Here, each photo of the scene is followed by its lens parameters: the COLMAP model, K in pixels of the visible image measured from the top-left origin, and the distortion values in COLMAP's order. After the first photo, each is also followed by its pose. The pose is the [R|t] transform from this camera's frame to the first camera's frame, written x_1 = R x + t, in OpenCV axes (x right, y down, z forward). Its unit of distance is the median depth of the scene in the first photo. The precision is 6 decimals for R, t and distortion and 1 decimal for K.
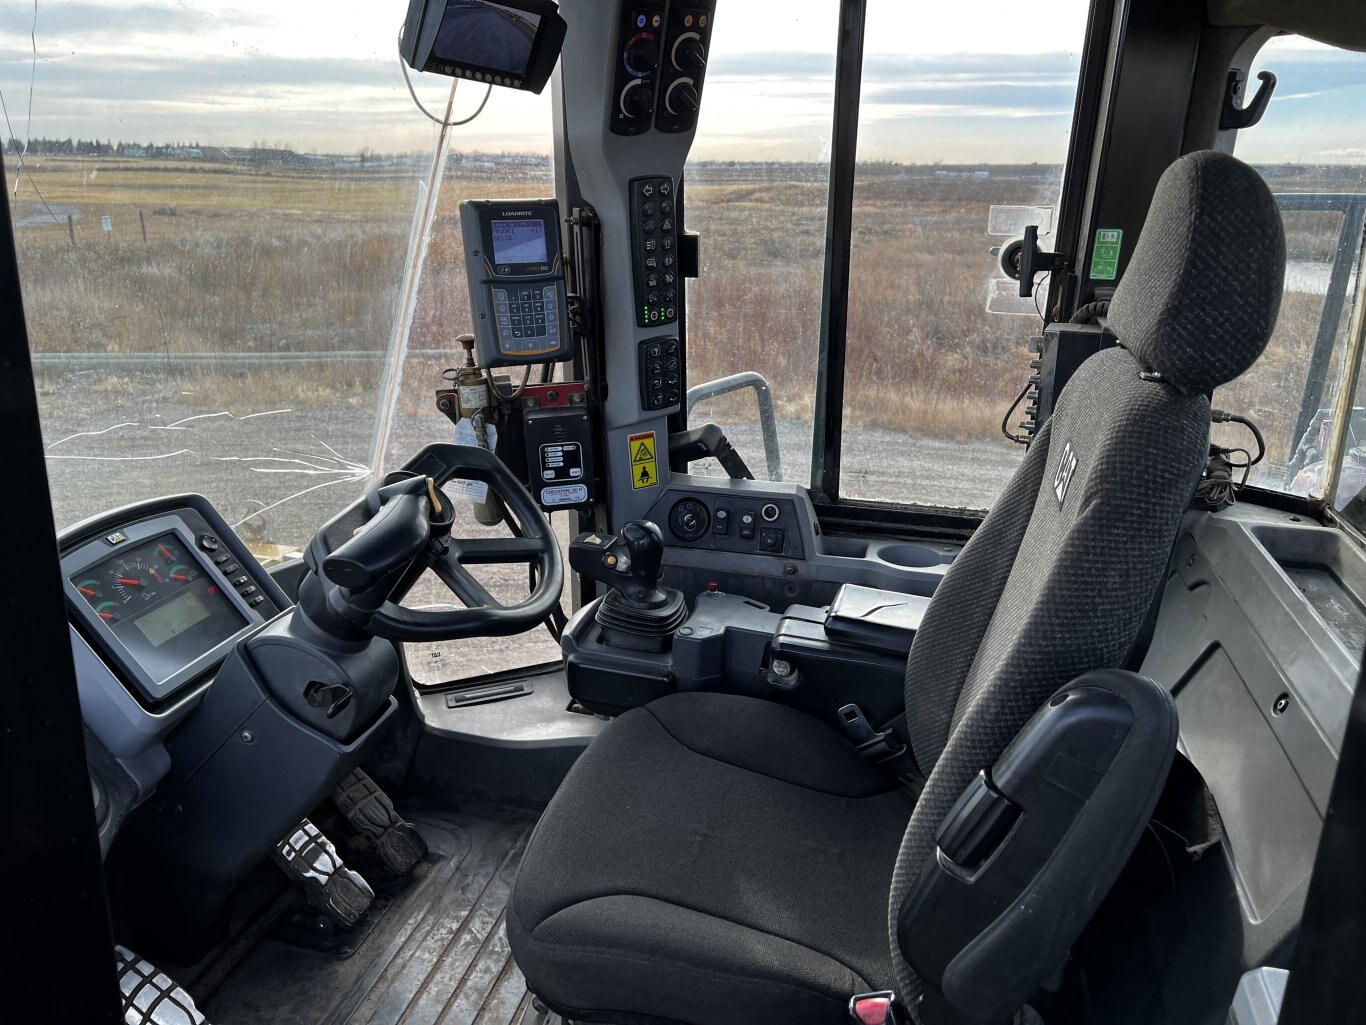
lens RADIAL K [[1025.5, 0, 688.1], [0, 1025.5, 524.6], [0, 0, 1]] dist [0.060512, -0.069958]
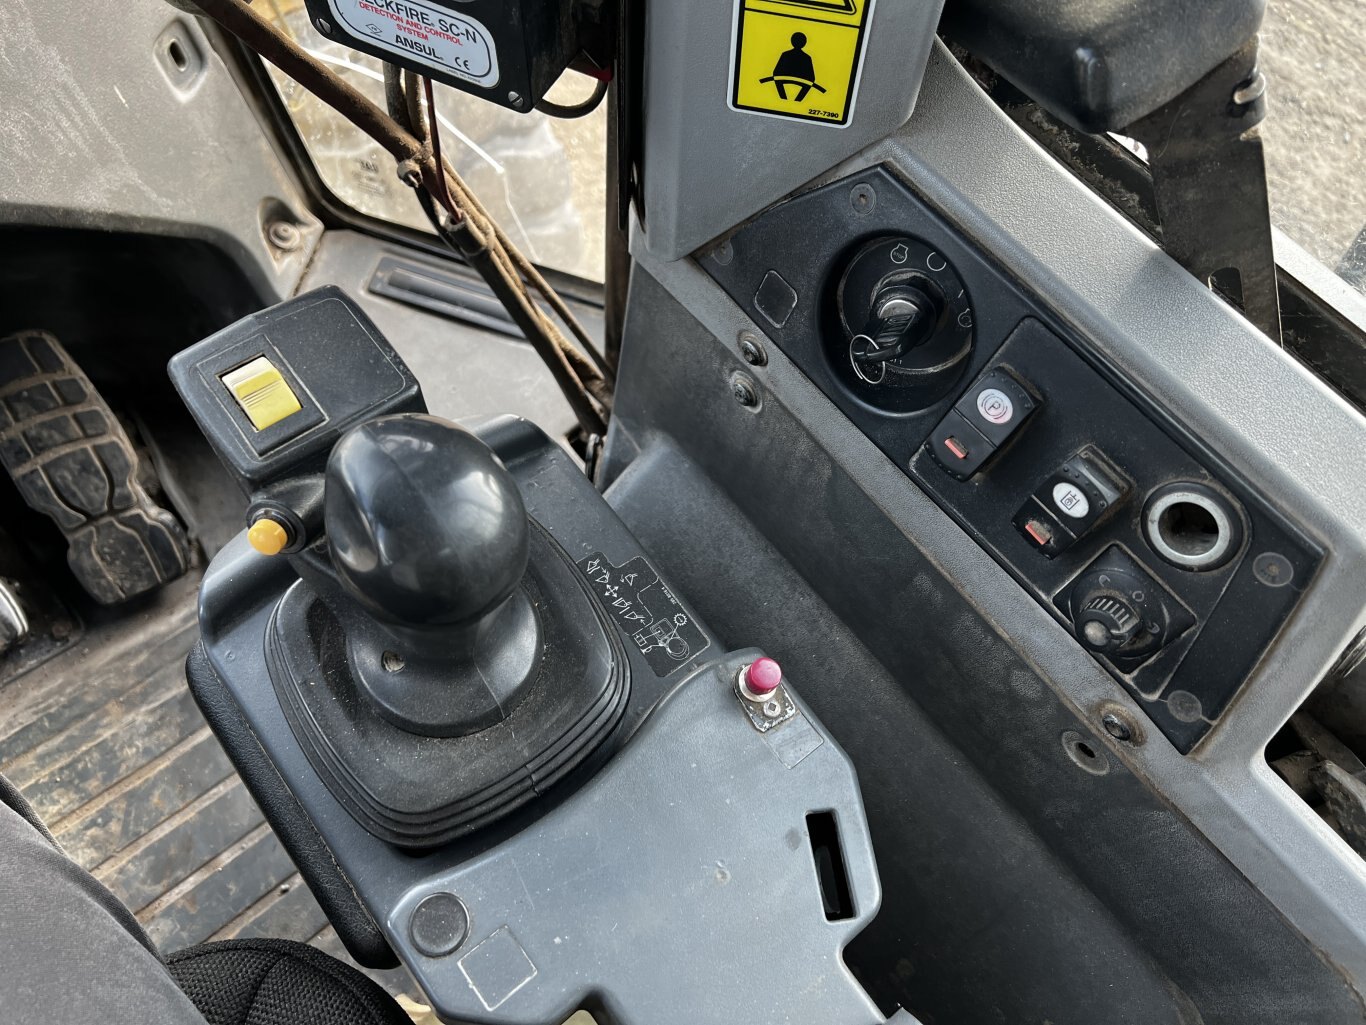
lens RADIAL K [[1025.5, 0, 697.7], [0, 1025.5, 522.6], [0, 0, 1]] dist [0.060512, -0.069958]
pose [[0.807674, 0.558089, -0.190259, 0.042376], [-0.291594, 0.658515, 0.693780, -0.150477], [0.512479, -0.504870, 0.694602, 0.898255]]
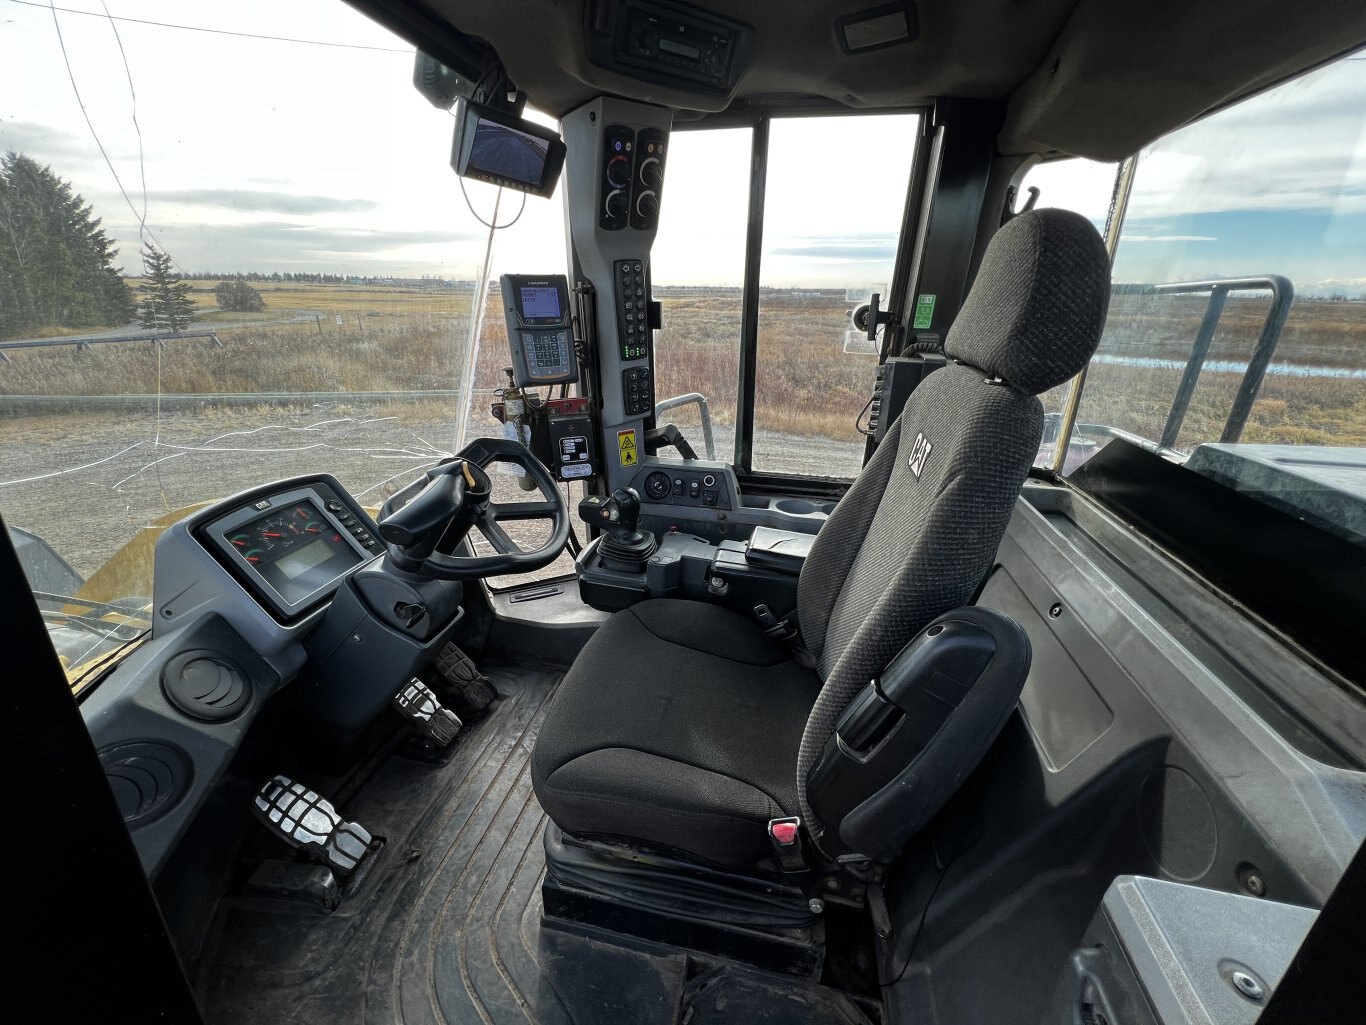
lens RADIAL K [[545.7, 0, 683.6], [0, 545.7, 512.8], [0, 0, 1]] dist [-0.002804, 0.000941]
pose [[0.999196, -0.012909, 0.037961, 0.010114], [0.010778, 0.998384, 0.055799, -0.010609], [-0.038619, -0.055345, 0.997720, 0.181492]]
